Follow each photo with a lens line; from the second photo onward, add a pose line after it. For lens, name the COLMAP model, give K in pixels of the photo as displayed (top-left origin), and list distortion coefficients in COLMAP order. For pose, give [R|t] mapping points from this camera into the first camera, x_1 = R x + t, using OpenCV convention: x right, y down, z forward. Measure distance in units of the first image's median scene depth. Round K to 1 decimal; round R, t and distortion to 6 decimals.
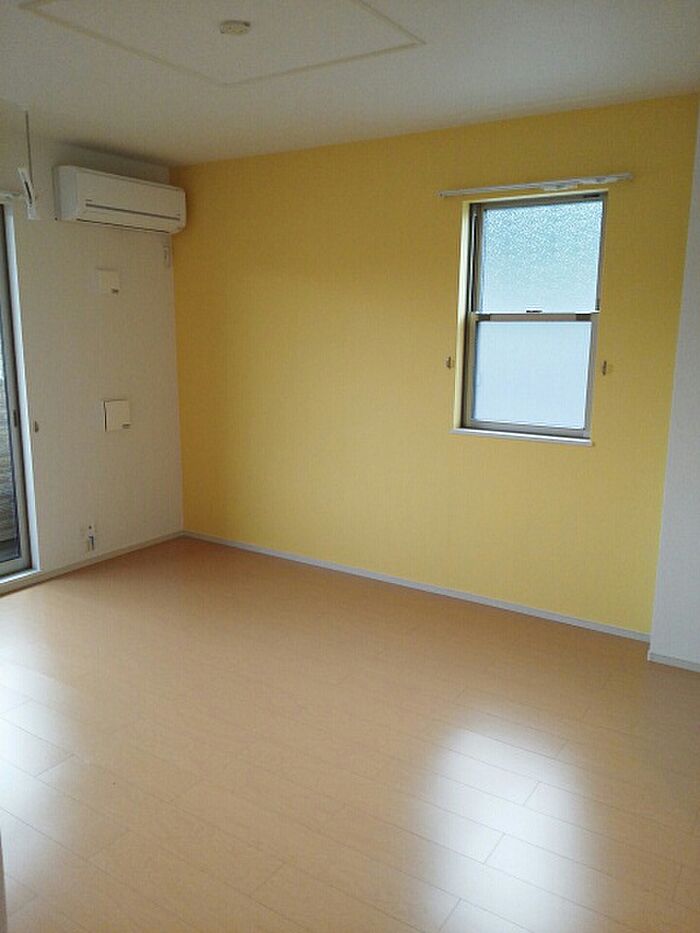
lens RADIAL K [[742.1, 0, 349.5], [0, 742.1, 474.1], [0, 0, 1]] dist [-0.004390, -0.015000]
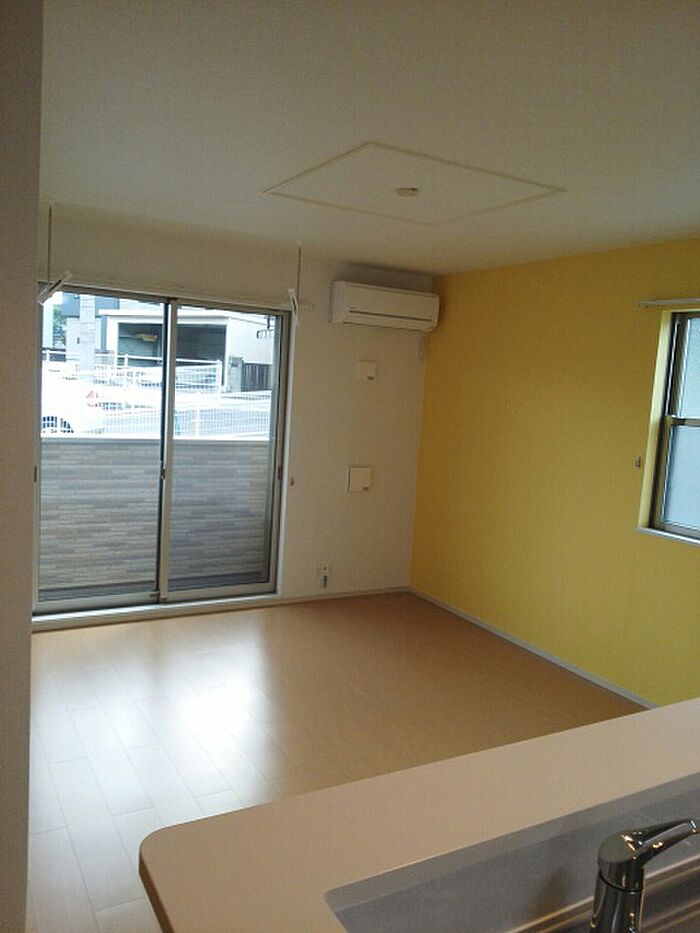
lens RADIAL K [[742.1, 0, 351.3], [0, 742.1, 461.5], [0, 0, 1]] dist [-0.004390, -0.015000]
pose [[0.886256, 0.095068, -0.453335, 0.233425], [-0.146627, 0.985961, -0.079886, -0.010263], [0.439376, 0.137271, 0.887753, -0.081523]]
